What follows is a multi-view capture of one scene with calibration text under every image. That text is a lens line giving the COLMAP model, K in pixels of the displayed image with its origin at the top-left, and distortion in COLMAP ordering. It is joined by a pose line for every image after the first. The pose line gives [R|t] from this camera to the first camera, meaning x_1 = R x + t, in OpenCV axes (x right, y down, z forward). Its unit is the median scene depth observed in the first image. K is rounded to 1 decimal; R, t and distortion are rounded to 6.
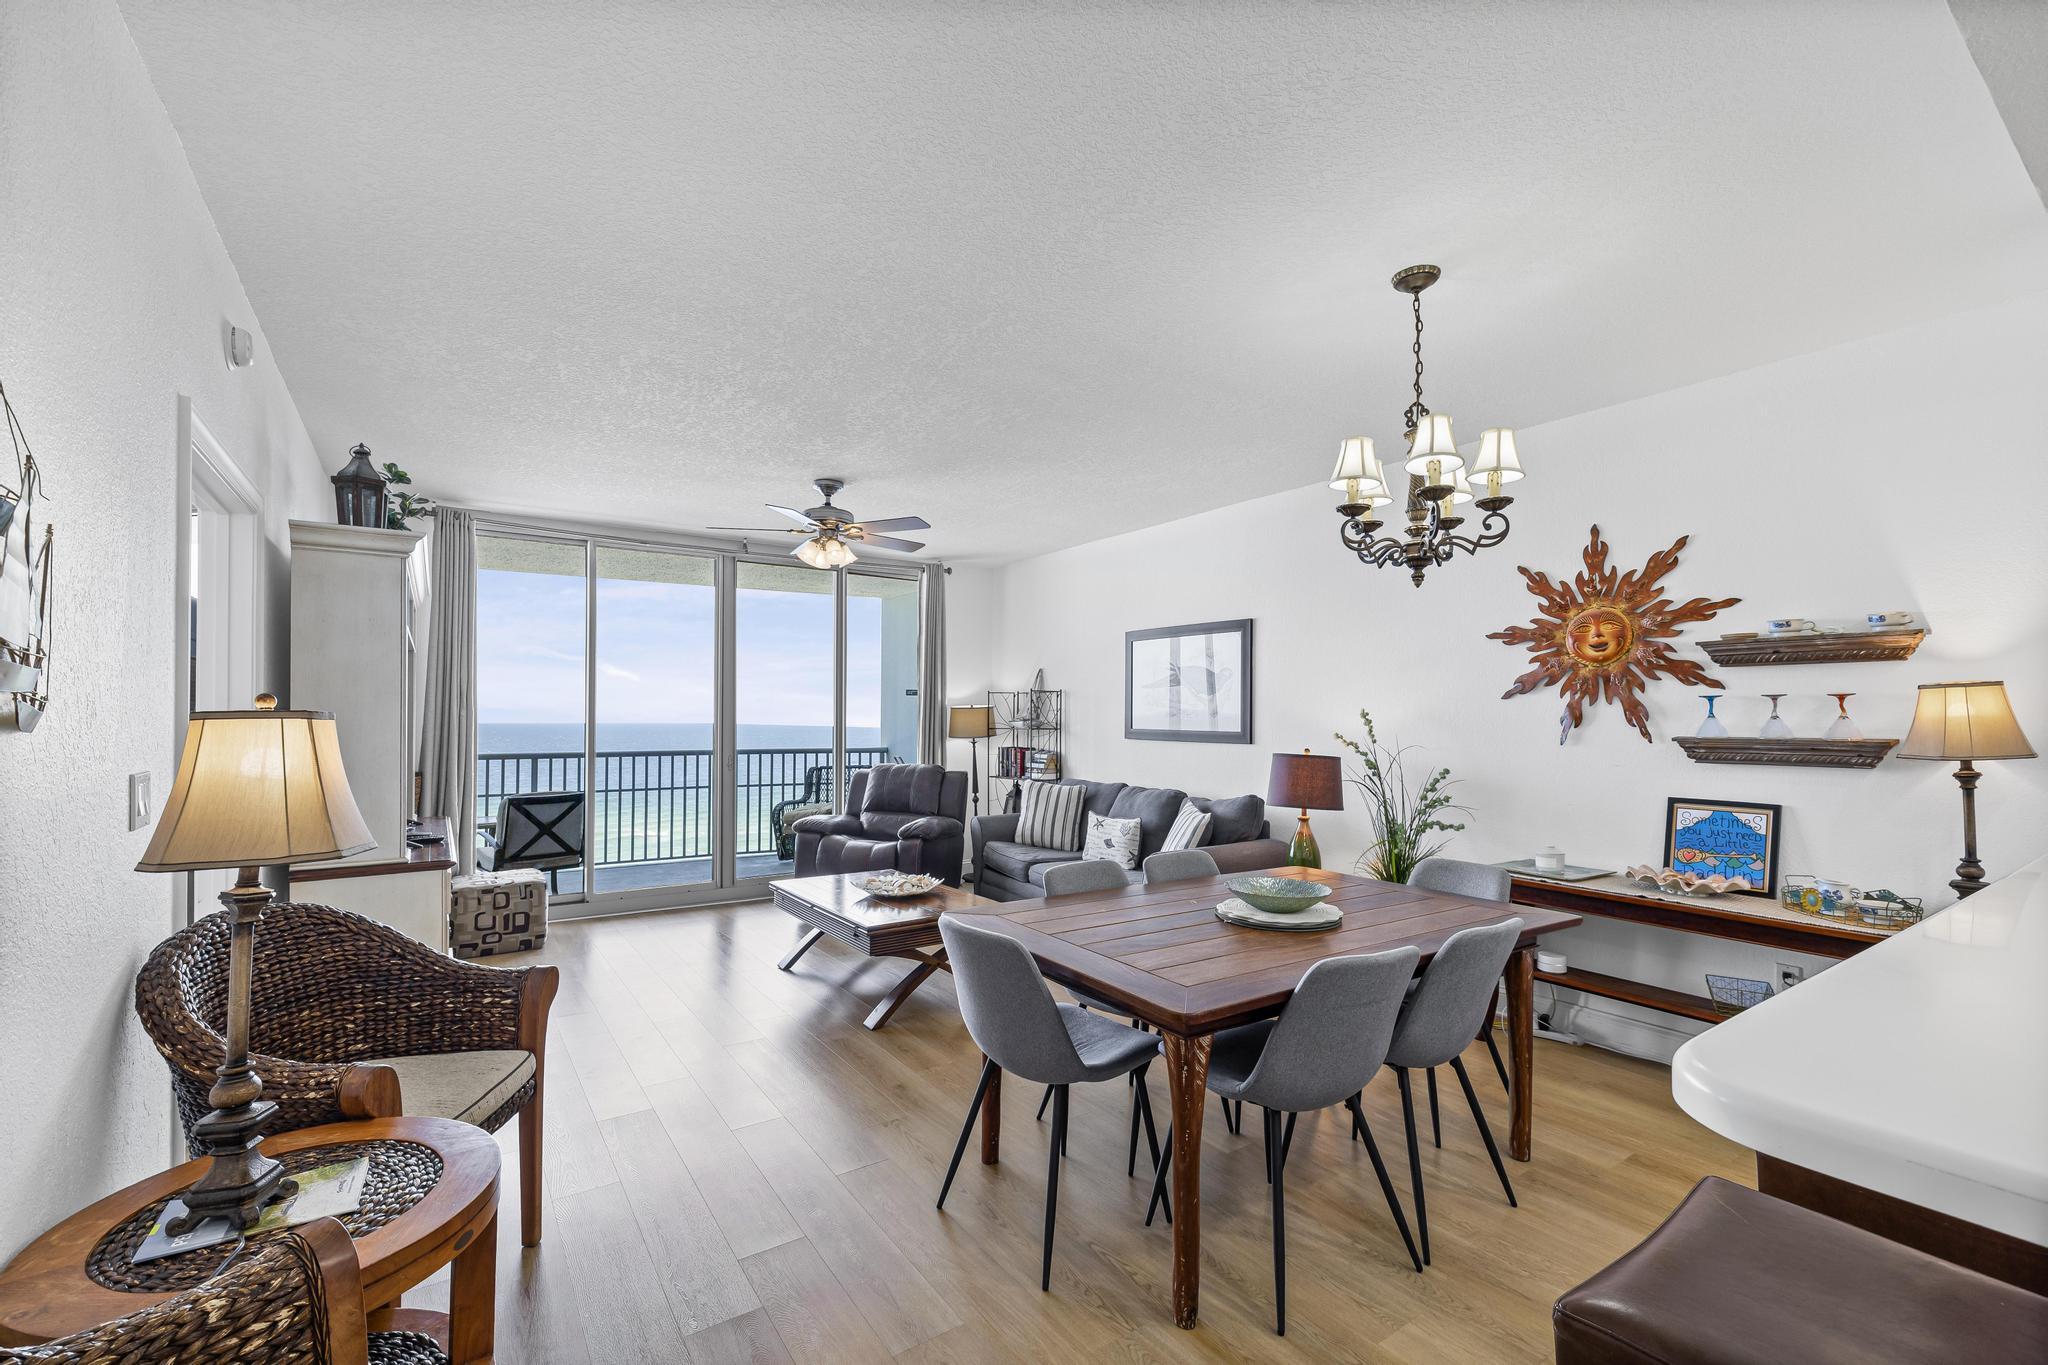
lens RADIAL K [[868.9, 0, 1016.7], [0, 868.9, 700.8], [0, 0, 1]] dist [0.011863, 0.000445]
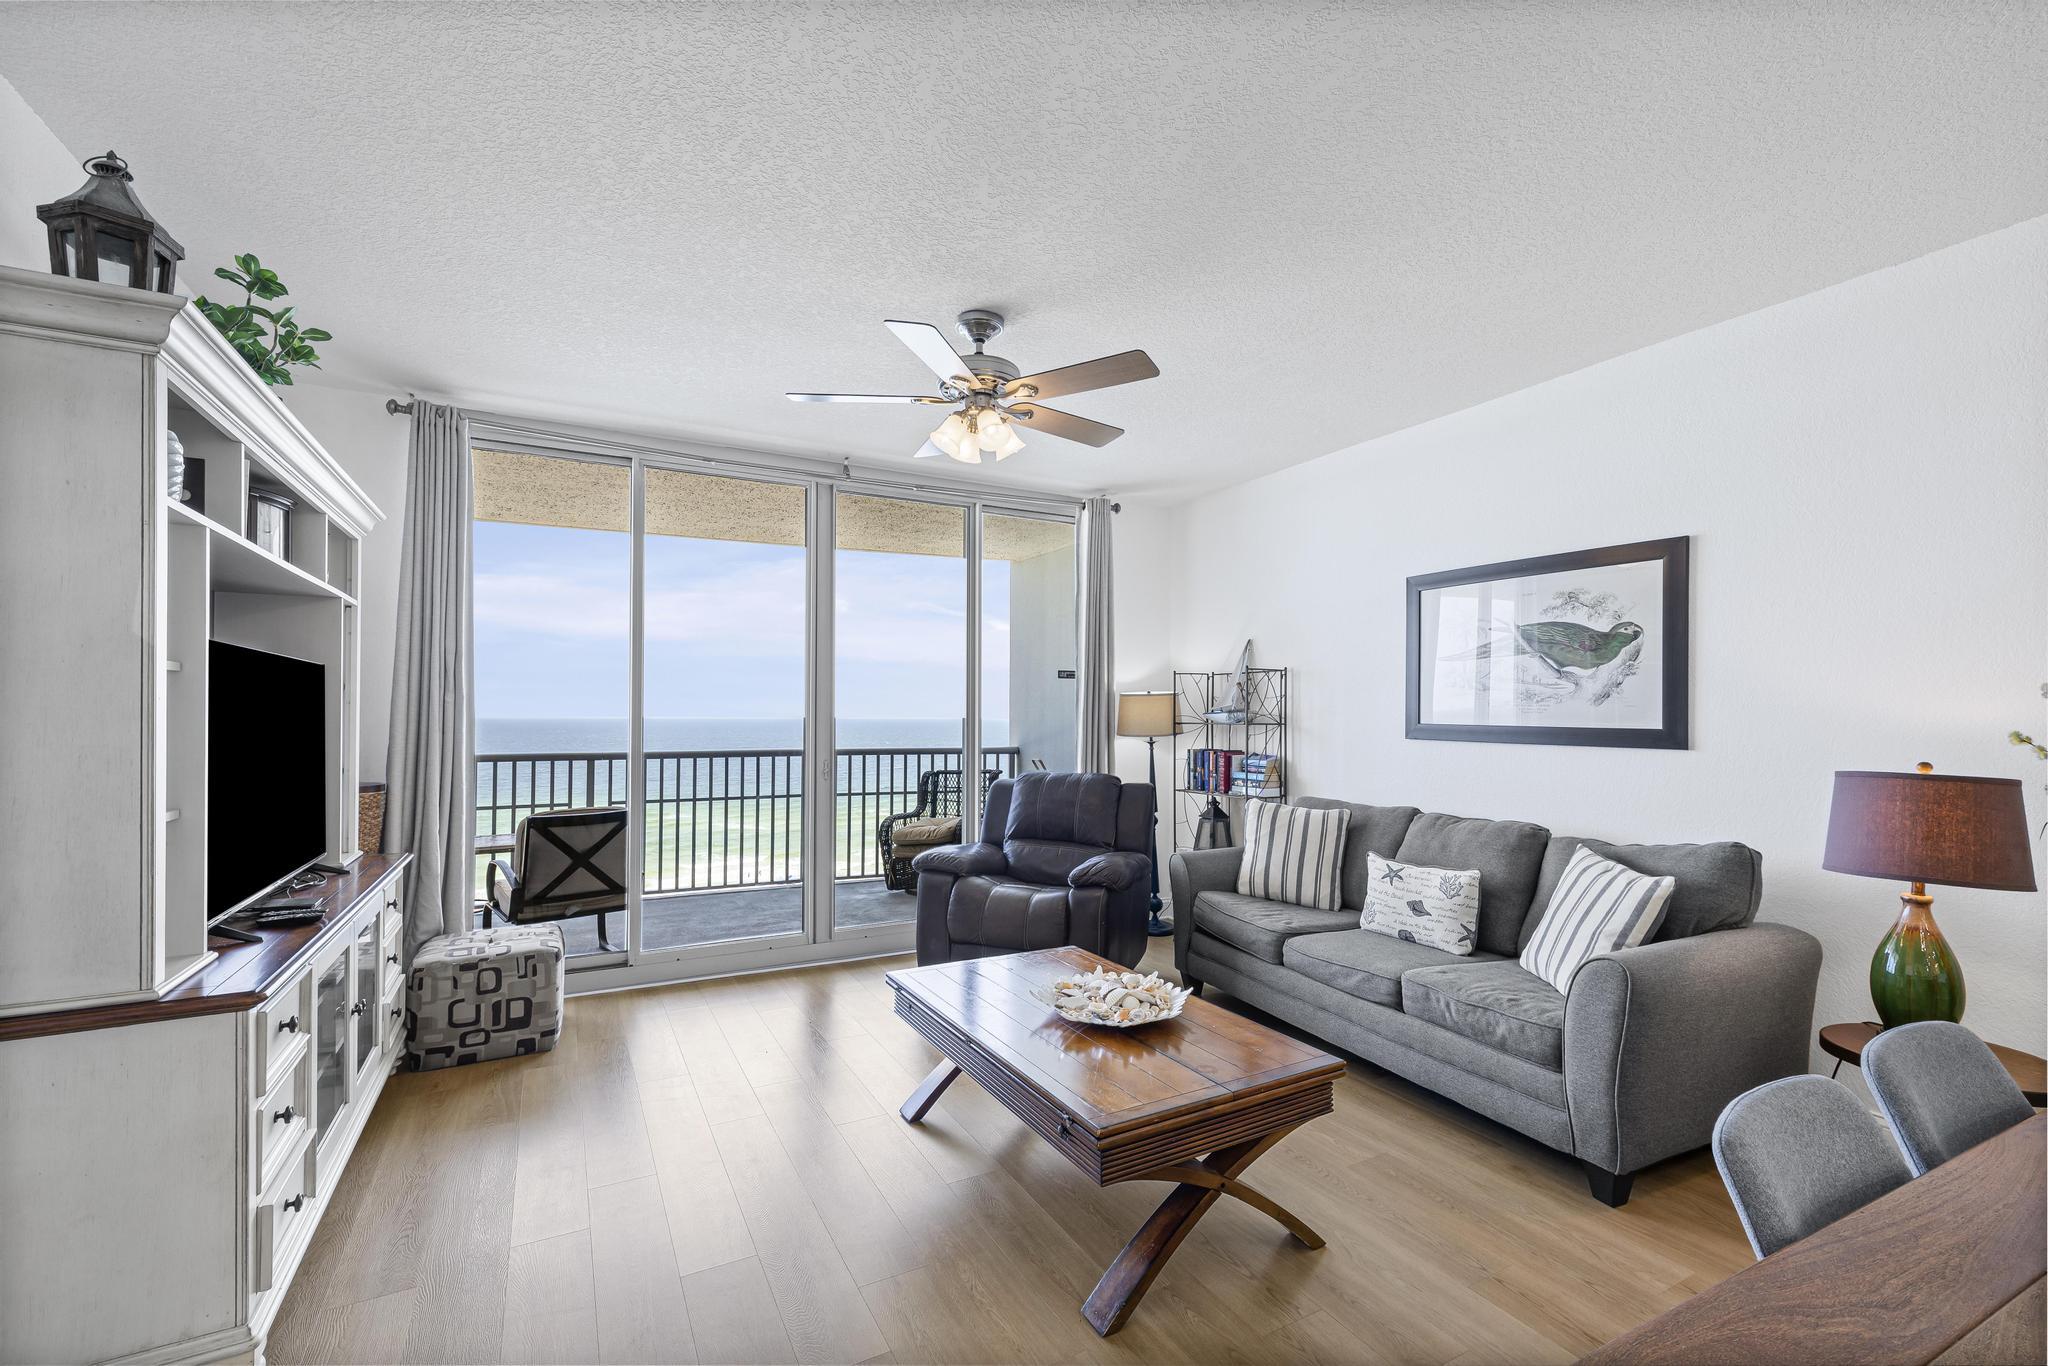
lens RADIAL K [[868.9, 0, 1018.1], [0, 868.9, 702.9], [0, 0, 1]] dist [0.011863, 0.000445]
pose [[0.994535, -0.000046, -0.104404, -0.126055], [0.000635, 0.999984, 0.005612, 0.015556], [0.104402, -0.005647, 0.994519, 0.393778]]
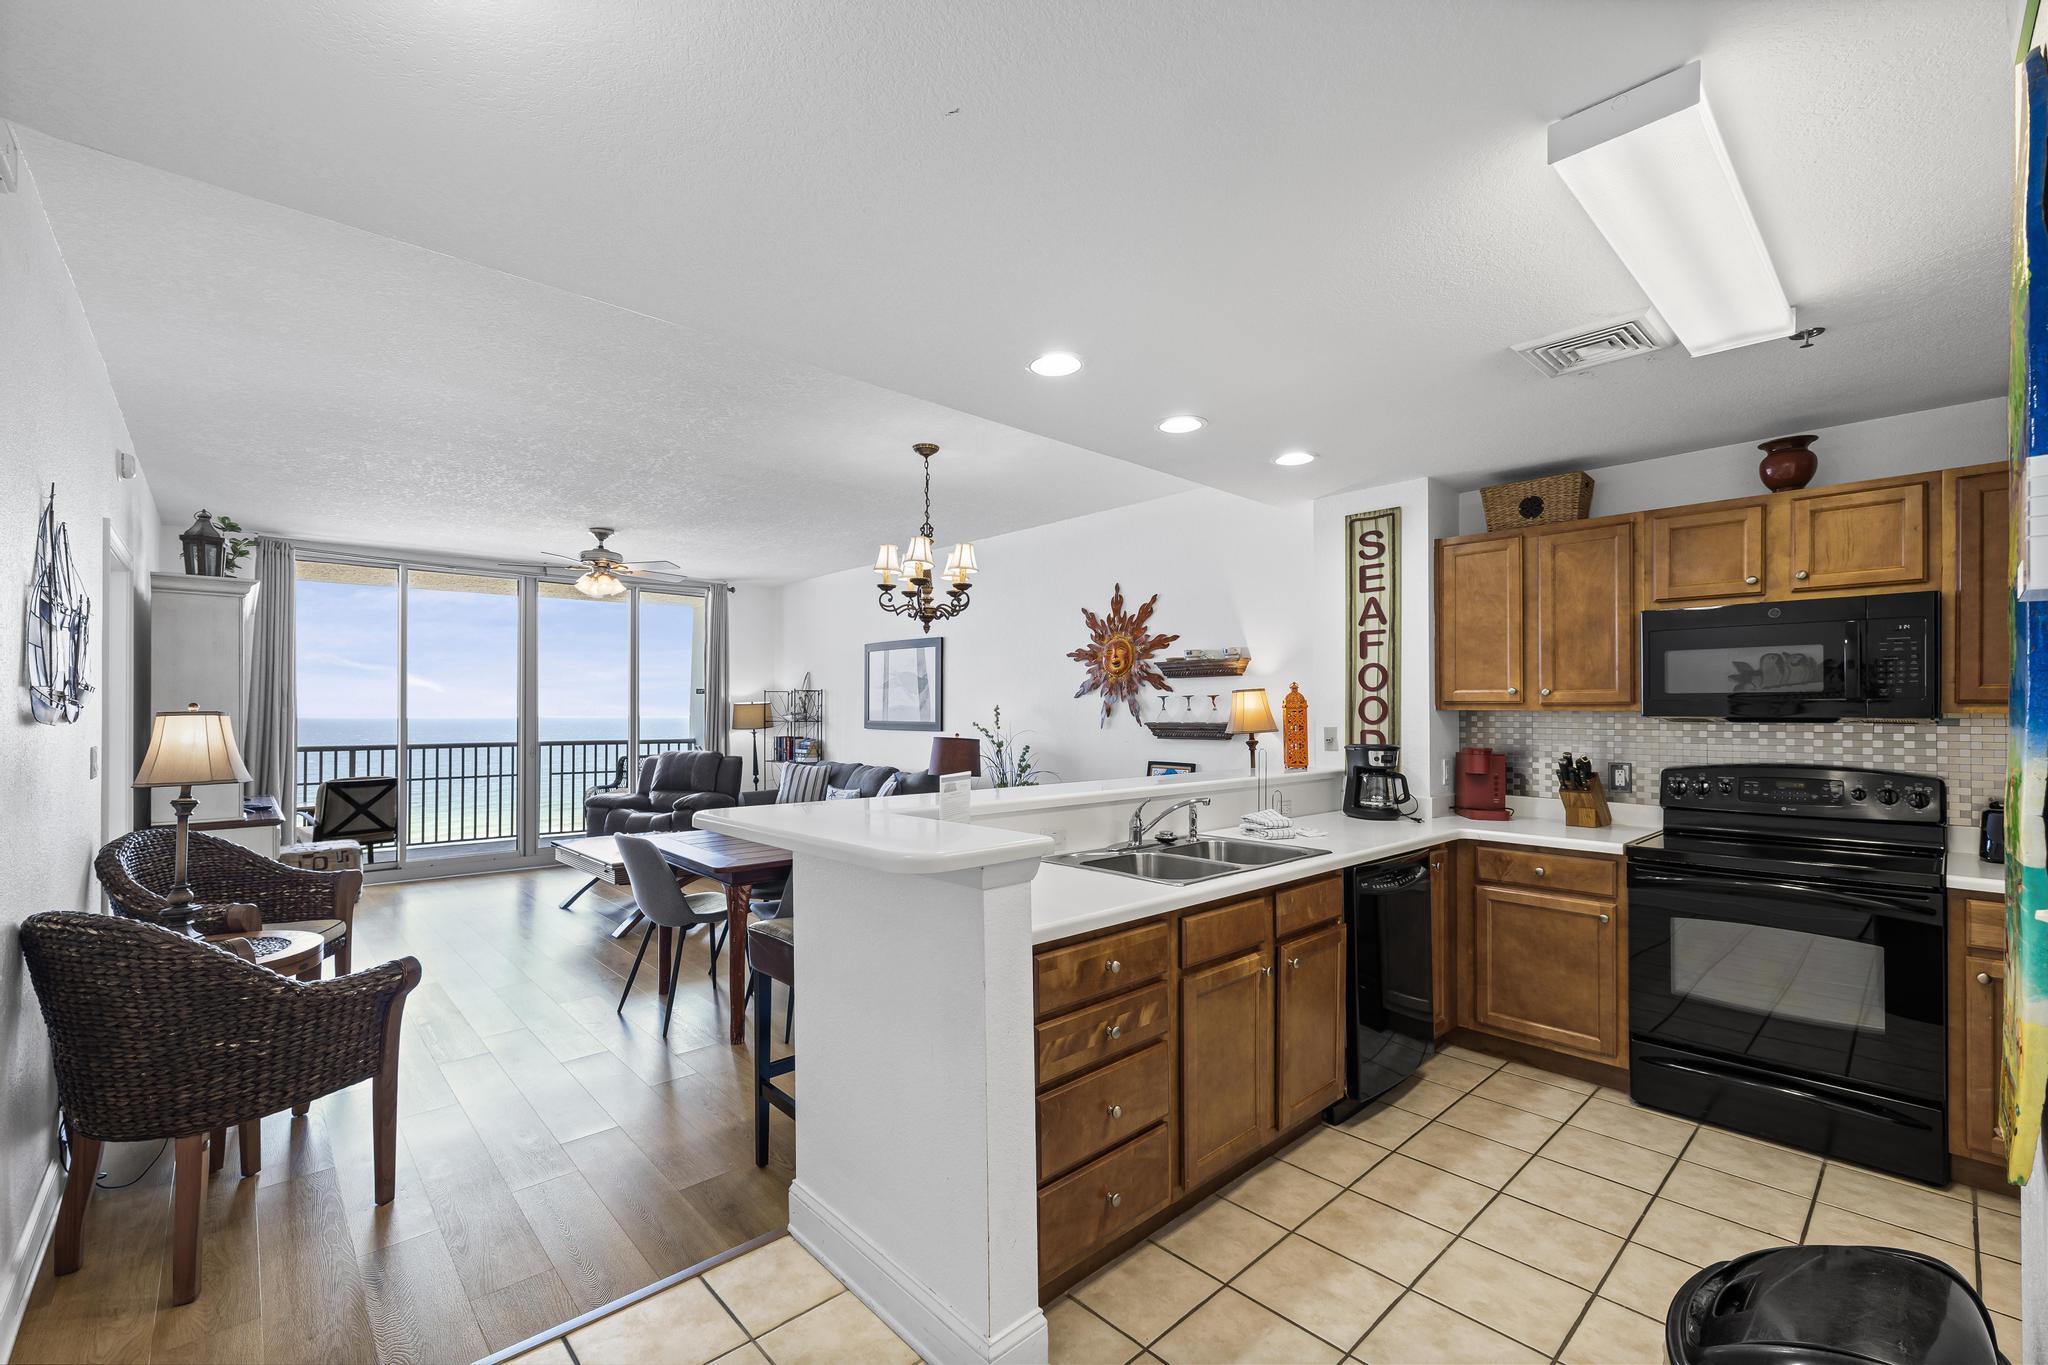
lens RADIAL K [[868.9, 0, 1015.4], [0, 868.9, 696.8], [0, 0, 1]] dist [0.011863, 0.000445]
pose [[0.990311, -0.002391, 0.138848, 0.210705], [0.002046, 0.999994, 0.002630, -0.006464], [-0.138853, -0.002320, 0.990310, -0.361606]]
